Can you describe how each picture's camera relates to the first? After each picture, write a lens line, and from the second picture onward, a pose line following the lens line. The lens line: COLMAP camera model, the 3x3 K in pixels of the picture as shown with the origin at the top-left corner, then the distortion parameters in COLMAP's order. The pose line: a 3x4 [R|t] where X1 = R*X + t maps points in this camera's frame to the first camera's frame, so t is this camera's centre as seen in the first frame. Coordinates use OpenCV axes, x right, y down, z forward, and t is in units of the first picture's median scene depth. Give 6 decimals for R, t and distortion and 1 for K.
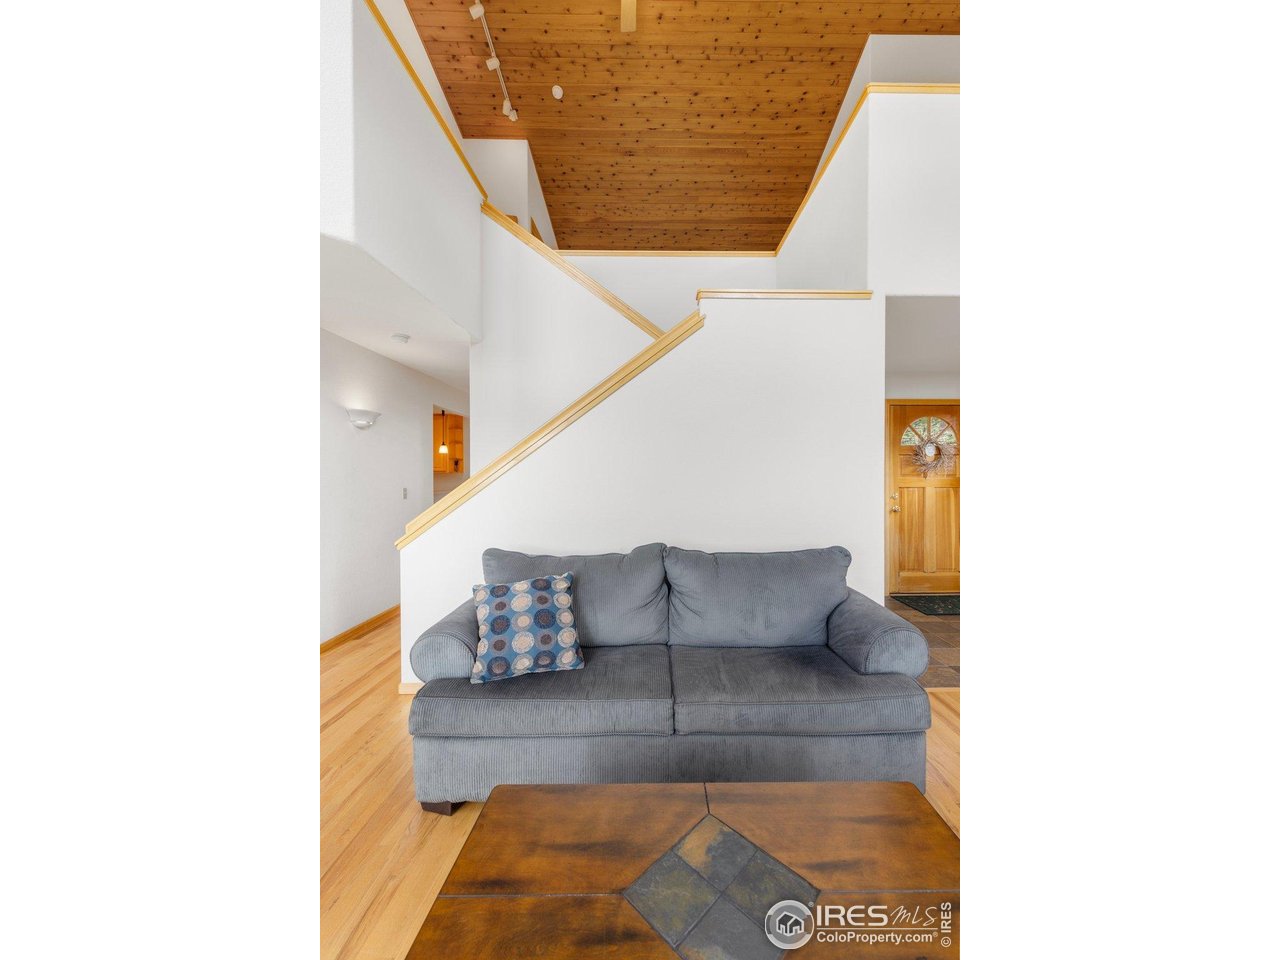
lens RADIAL K [[444.3, 0, 671.4], [0, 444.3, 478.8], [0, 0, 1]] dist [0.005269, 0.000022]
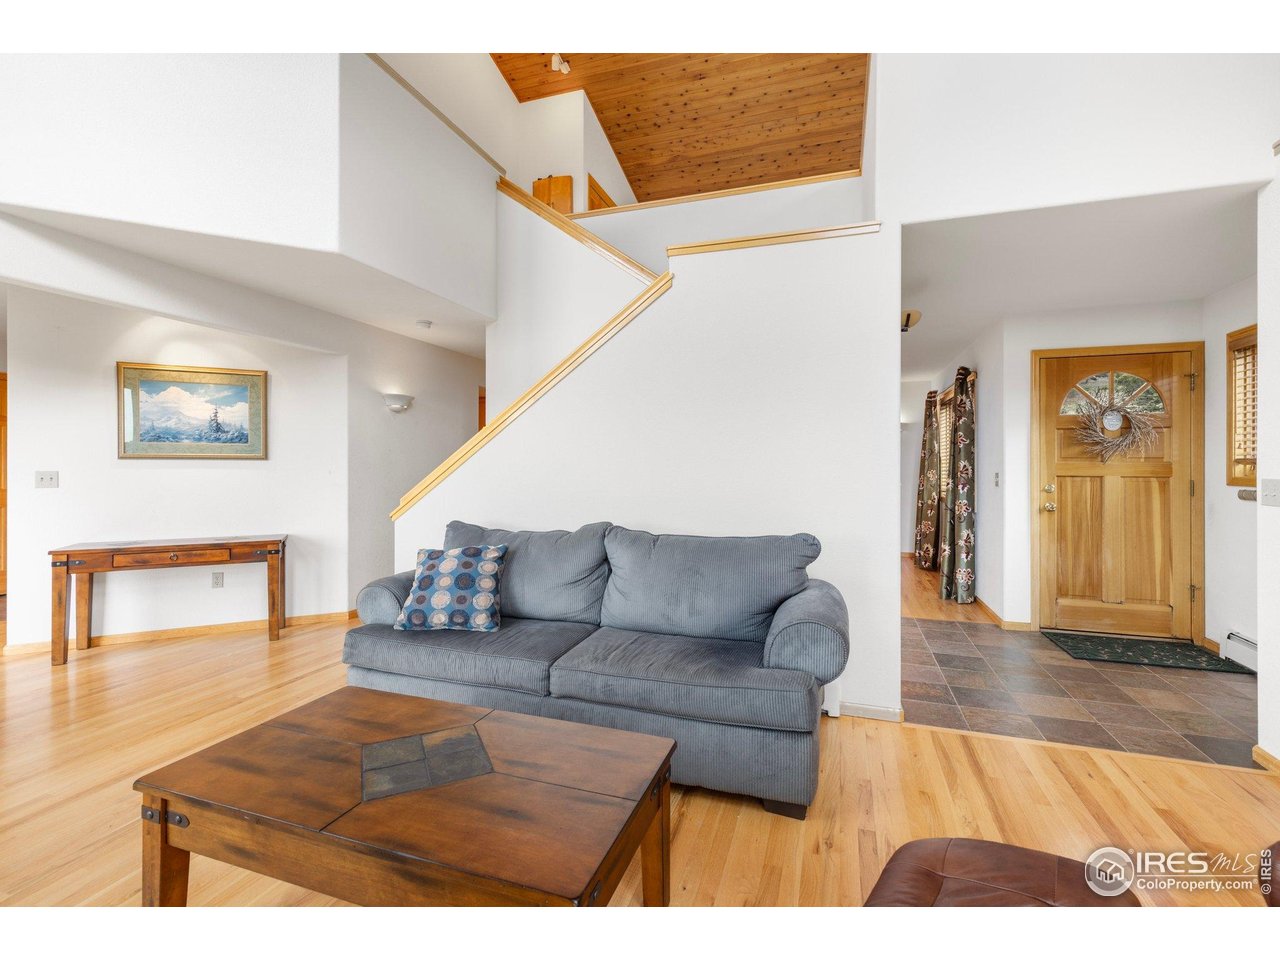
lens RADIAL K [[572.4, 0, 644.8], [0, 572.4, 468.5], [0, 0, 1]] dist [0.002485, -0.000077]
pose [[0.944429, 0.003539, -0.328697, 0.201248], [-0.005703, 0.999968, -0.005620, 0.016386], [0.328666, 0.007183, 0.944419, -0.056850]]
